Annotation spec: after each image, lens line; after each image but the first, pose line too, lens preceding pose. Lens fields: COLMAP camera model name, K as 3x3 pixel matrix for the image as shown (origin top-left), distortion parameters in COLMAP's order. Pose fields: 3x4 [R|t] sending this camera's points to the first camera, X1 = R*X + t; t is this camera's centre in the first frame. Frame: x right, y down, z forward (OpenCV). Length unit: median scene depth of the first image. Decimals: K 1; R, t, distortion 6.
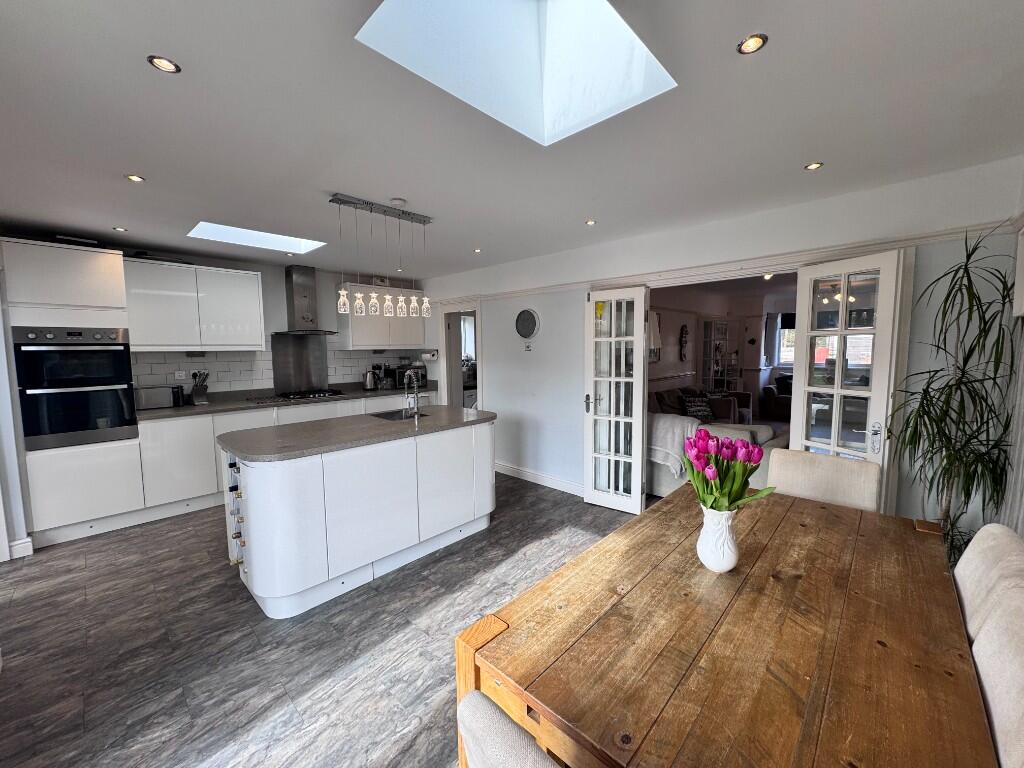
lens RADIAL K [[405.5, 0, 512.8], [0, 405.5, 381.6], [0, 0, 1]] dist [-0.003979, -0.000135]
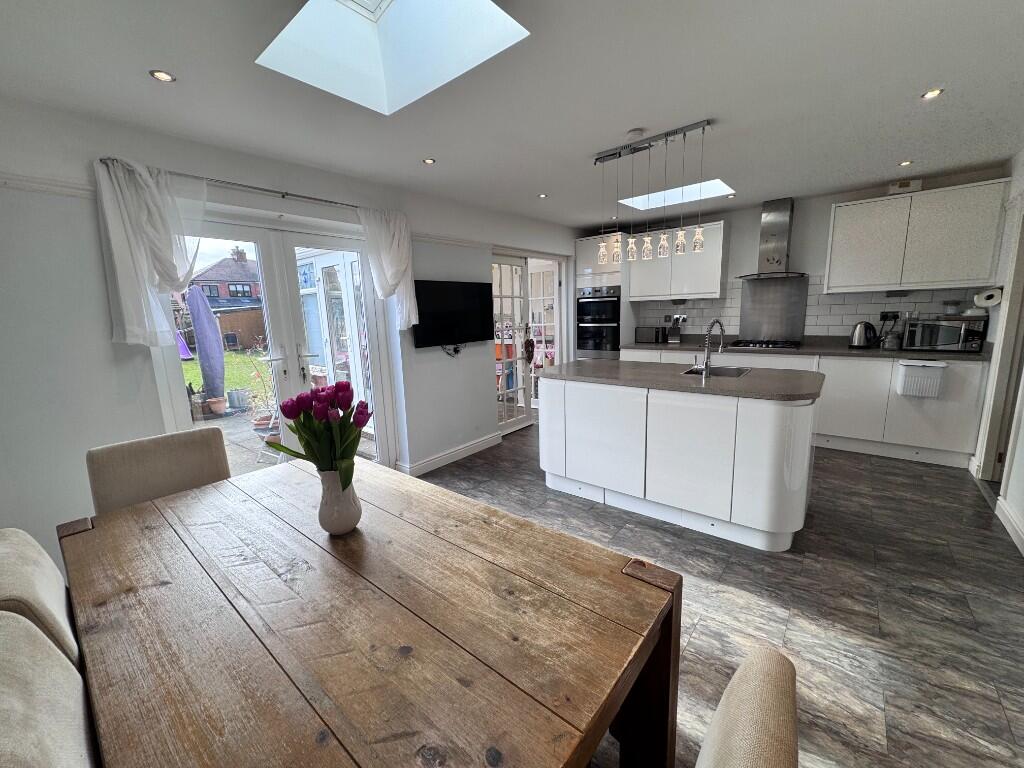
lens RADIAL K [[405.5, 0, 512.8], [0, 405.5, 381.6], [0, 0, 1]] dist [-0.003979, -0.000135]
pose [[0.062206, 0.177744, -0.982109, 0.571378], [-0.051109, 0.983291, 0.174721, -0.024679], [0.996754, 0.039326, 0.070251, 0.541473]]
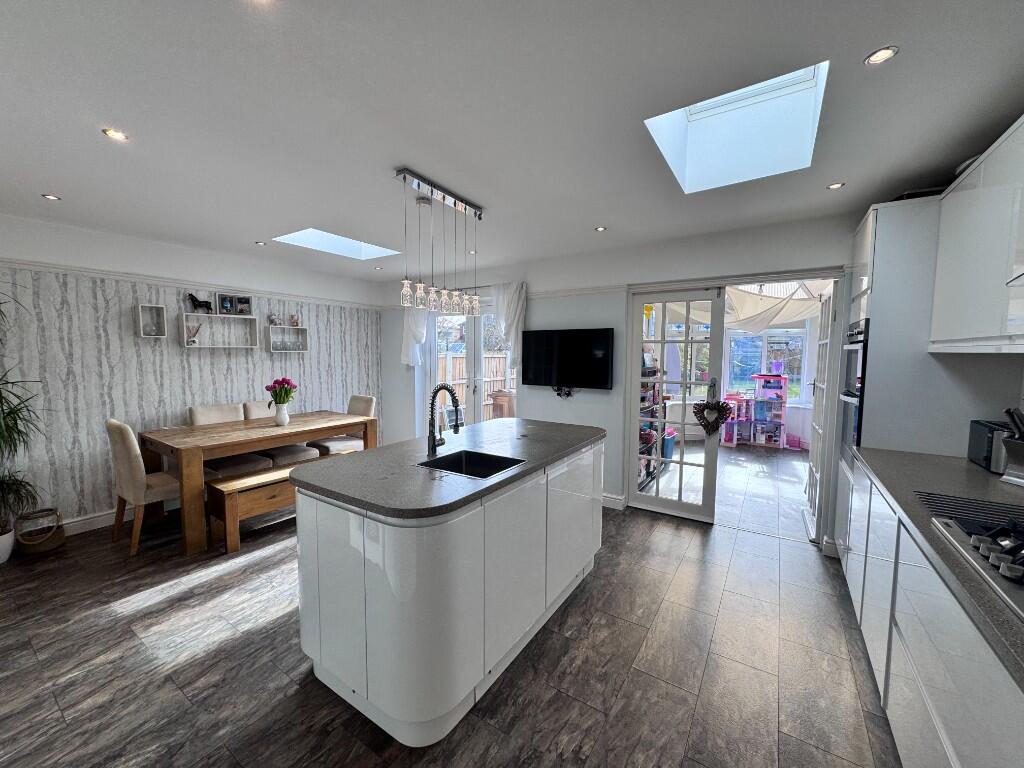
lens RADIAL K [[405.5, 0, 512.8], [0, 405.5, 381.6], [0, 0, 1]] dist [-0.003979, -0.000135]
pose [[-0.985692, 0.014412, -0.167941, -0.256931], [-0.012900, 0.986965, 0.160416, -0.134715], [0.168064, 0.160287, -0.972658, 1.653404]]
